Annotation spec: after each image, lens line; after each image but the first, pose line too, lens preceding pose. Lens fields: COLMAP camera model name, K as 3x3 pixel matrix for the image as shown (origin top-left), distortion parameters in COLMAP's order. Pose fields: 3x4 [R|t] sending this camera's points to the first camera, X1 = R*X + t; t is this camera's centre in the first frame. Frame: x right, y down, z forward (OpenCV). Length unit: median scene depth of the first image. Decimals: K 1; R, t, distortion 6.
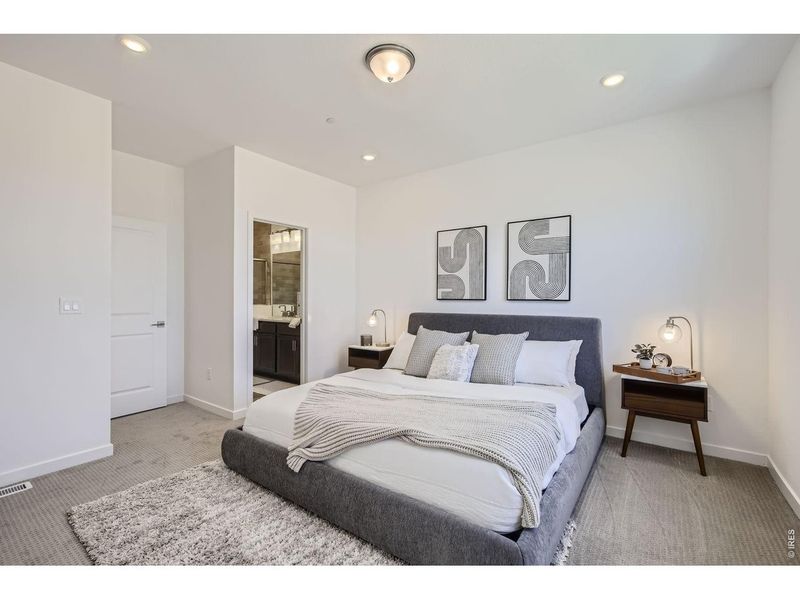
lens RADIAL K [[358.6, 0, 400.0], [0, 358.6, 300.0], [0, 0, 1]] dist [-0.000145, 0.000028]
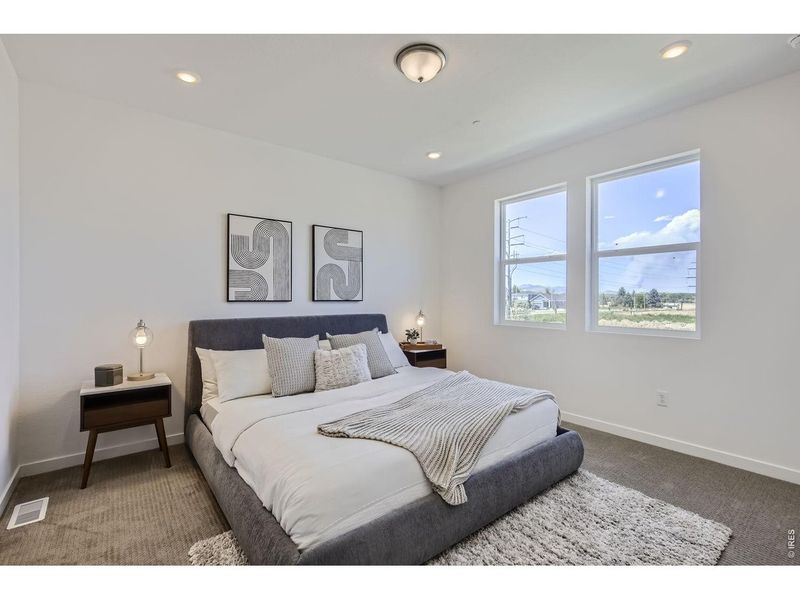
lens RADIAL K [[371.4, 0, 401.0], [0, 371.4, 287.9], [0, 0, 1]] dist [0.003366, 0.000301]
pose [[0.273418, 0.026497, 0.961530, -0.603775], [0.012453, 0.999439, -0.031083, -0.001090], [-0.961815, 0.020472, 0.272935, 0.452938]]
